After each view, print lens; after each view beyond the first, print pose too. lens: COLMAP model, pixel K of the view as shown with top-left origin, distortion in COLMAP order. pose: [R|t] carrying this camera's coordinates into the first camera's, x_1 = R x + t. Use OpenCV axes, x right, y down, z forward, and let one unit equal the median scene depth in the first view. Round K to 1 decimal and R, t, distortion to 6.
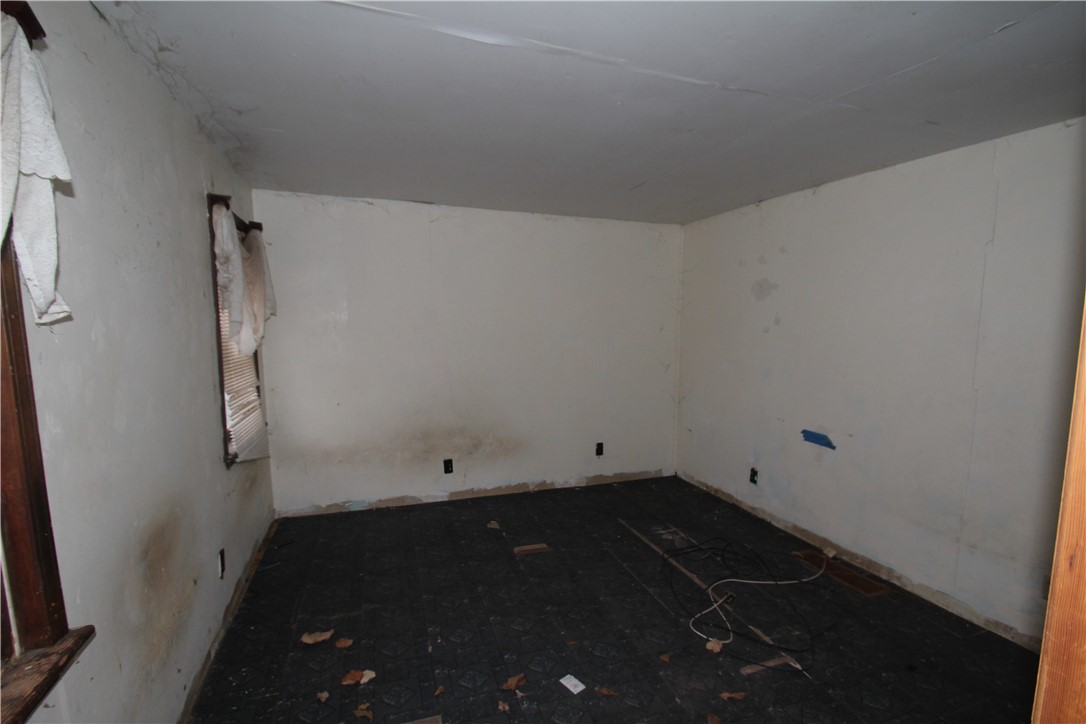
lens RADIAL K [[499.3, 0, 540.2], [0, 499.3, 360.4], [0, 0, 1]] dist [-0.005290, -0.001103]
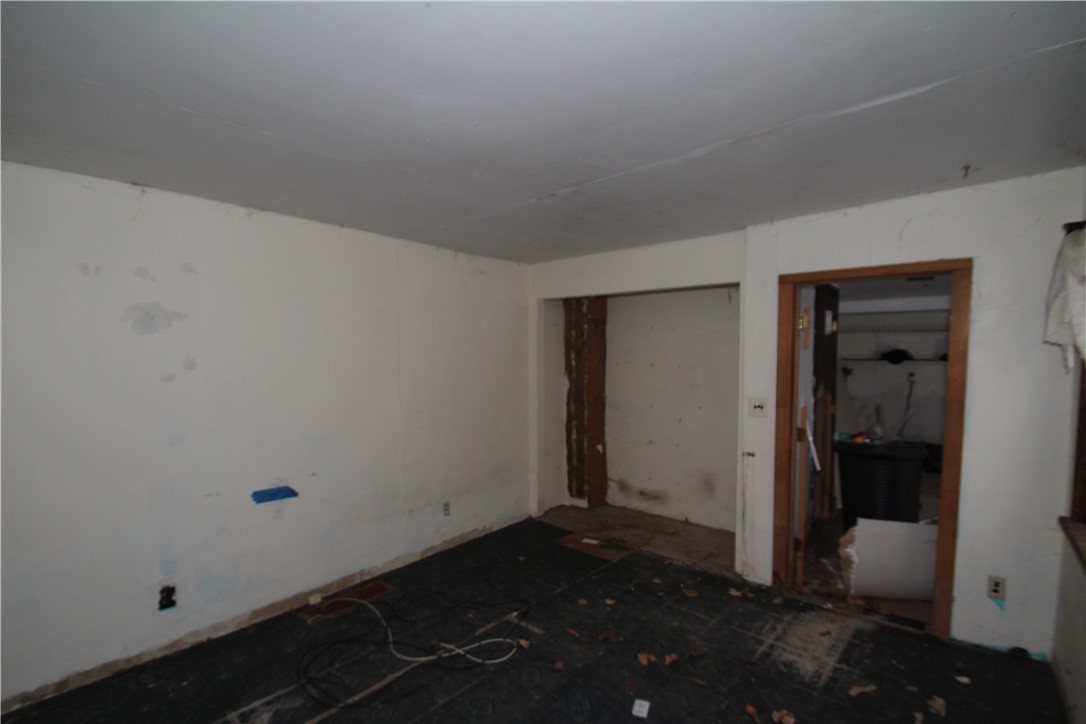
lens RADIAL K [[499.3, 0, 540.0], [0, 499.3, 361.9], [0, 0, 1]] dist [-0.005290, -0.001103]
pose [[-0.492840, -0.018067, 0.869932, -0.409344], [0.071780, 0.995532, 0.061342, -0.090640], [-0.867154, 0.092676, -0.489341, 0.910249]]
